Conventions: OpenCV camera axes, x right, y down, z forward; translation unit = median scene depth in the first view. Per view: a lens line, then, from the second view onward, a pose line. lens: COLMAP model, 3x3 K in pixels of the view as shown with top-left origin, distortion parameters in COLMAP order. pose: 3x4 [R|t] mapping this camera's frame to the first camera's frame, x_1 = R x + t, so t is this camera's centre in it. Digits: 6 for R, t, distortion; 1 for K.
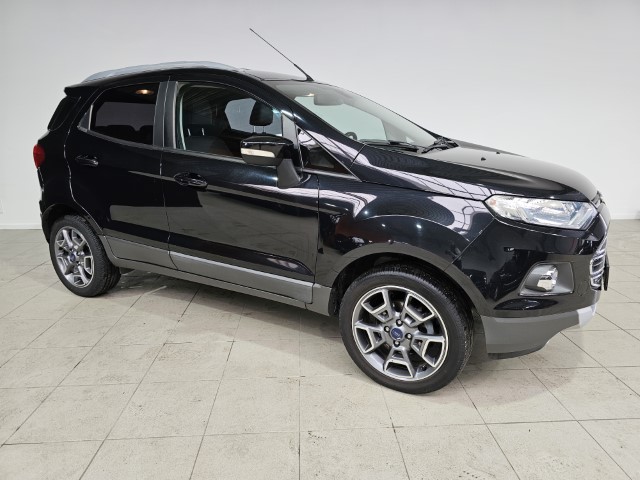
lens RADIAL K [[451.3, 0, 319.2], [0, 451.3, 235.5], [0, 0, 1]] dist [0.054373, -0.028572]
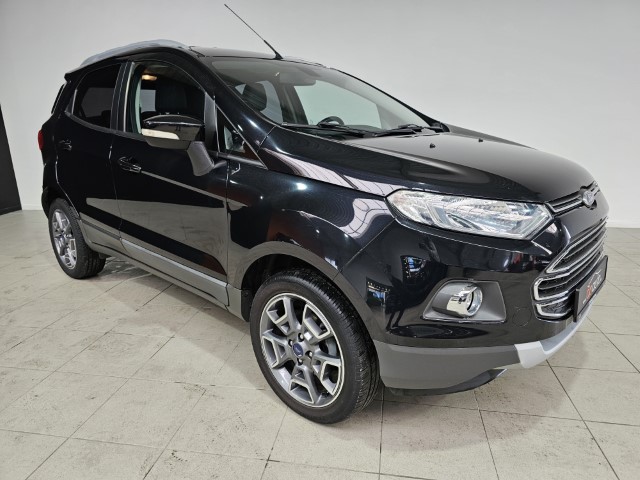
lens RADIAL K [[451.3, 0, 321.1], [0, 451.3, 238.3], [0, 0, 1]] dist [0.054373, -0.028572]
pose [[0.975285, 0.056191, -0.213687, 0.371175], [-0.052164, 0.998339, 0.024445, -0.014599], [0.214705, -0.012694, 0.976596, 0.175941]]
